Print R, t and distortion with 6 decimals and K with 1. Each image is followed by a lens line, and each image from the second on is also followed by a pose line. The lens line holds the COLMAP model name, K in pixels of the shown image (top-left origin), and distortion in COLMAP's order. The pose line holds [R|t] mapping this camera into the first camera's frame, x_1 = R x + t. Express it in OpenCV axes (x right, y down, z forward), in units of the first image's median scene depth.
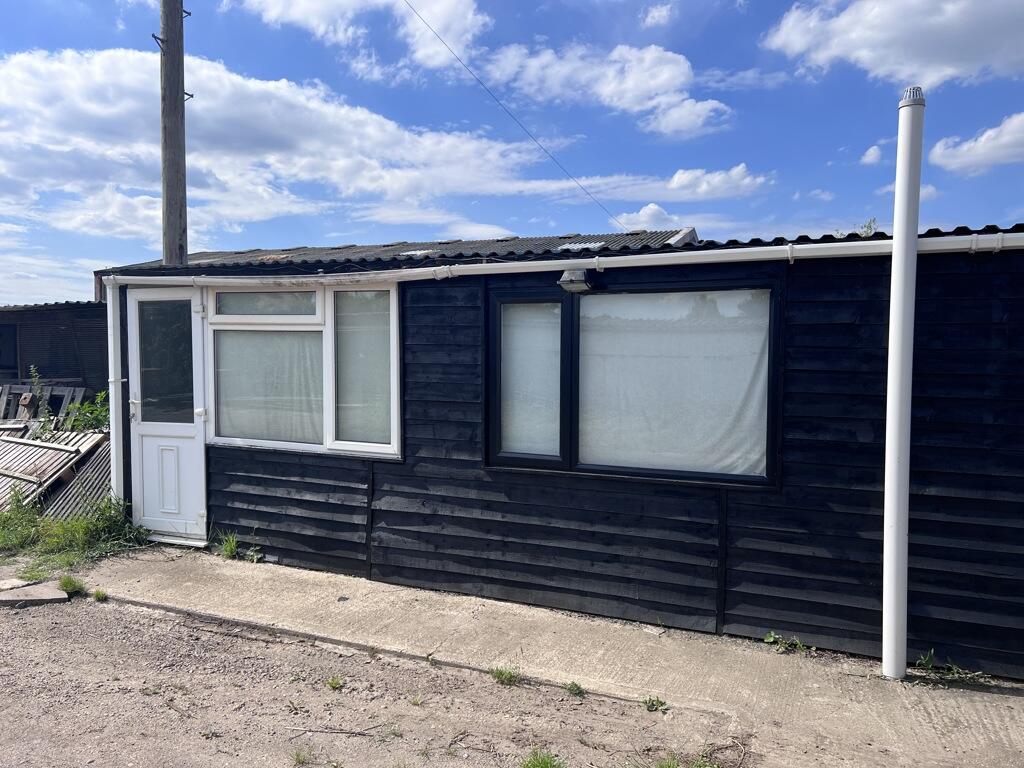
lens RADIAL K [[777.7, 0, 519.5], [0, 777.7, 378.3], [0, 0, 1]] dist [0.029873, -0.052433]
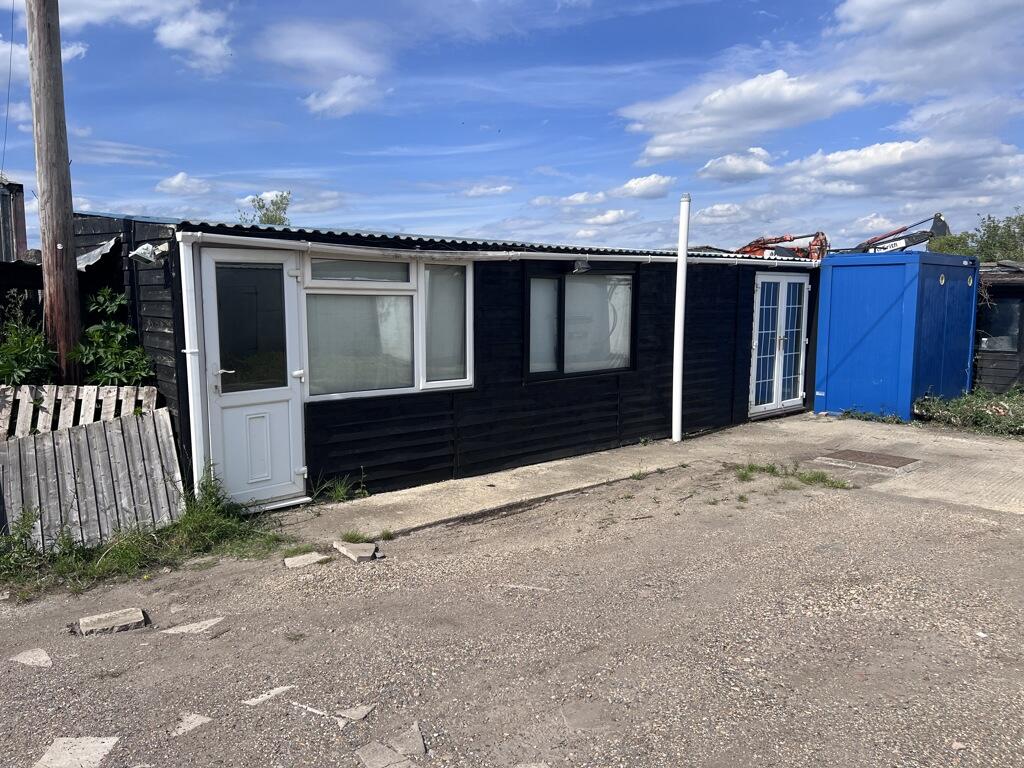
lens RADIAL K [[777.7, 0, 520.5], [0, 777.7, 383.5], [0, 0, 1]] dist [0.029873, -0.052433]
pose [[0.405849, -0.114323, 0.906762, -1.309821], [0.033903, 0.993346, 0.110065, -0.051241], [-0.913311, -0.013928, 0.407024, 0.334137]]
